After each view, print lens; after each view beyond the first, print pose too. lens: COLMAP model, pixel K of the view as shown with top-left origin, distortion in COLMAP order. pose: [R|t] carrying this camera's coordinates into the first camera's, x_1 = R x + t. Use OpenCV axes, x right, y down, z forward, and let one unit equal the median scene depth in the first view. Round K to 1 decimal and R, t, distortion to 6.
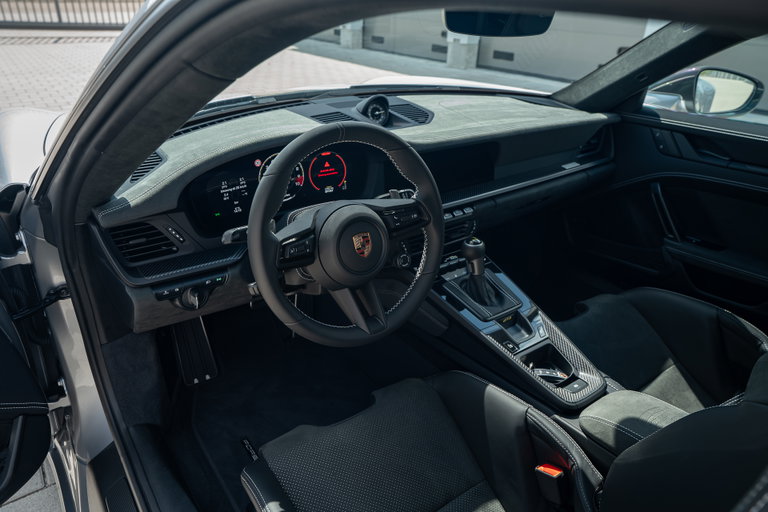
lens RADIAL K [[543.5, 0, 384.0], [0, 543.5, 256.0], [0, 0, 1]] dist [-0.004452, -0.000442]
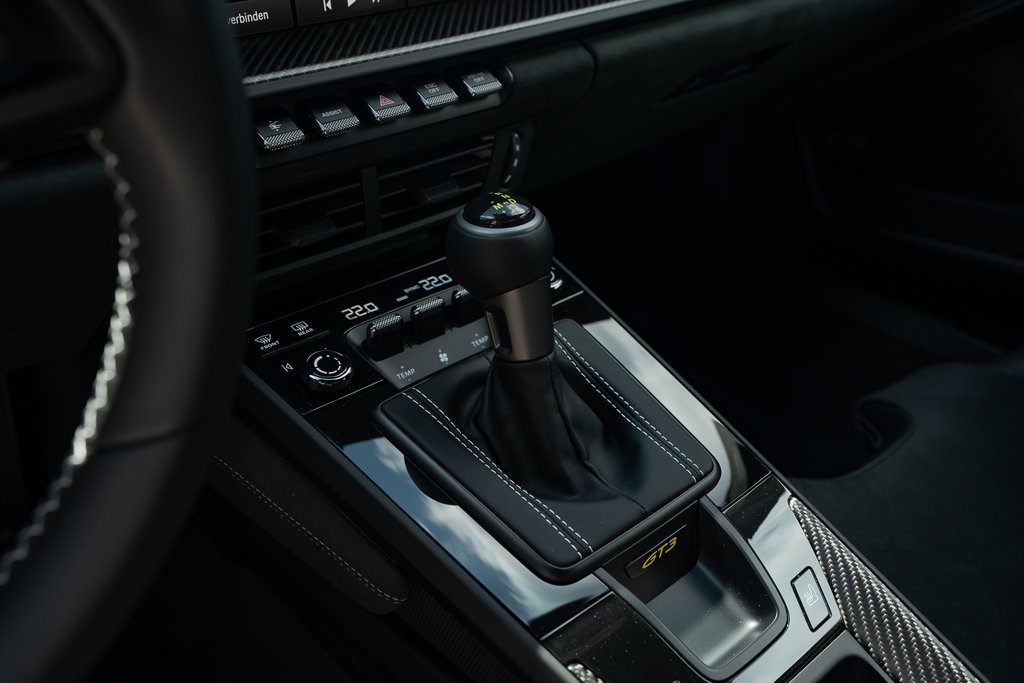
lens RADIAL K [[975.6, 0, 512.0], [0, 975.6, 341.5], [0, 0, 1]] dist [0.071649, 0.002941]
pose [[0.993350, -0.055247, 0.101009, 0.122884], [0.045820, 0.994576, 0.093378, -0.010854], [-0.105620, -0.088128, 0.990494, 0.580046]]
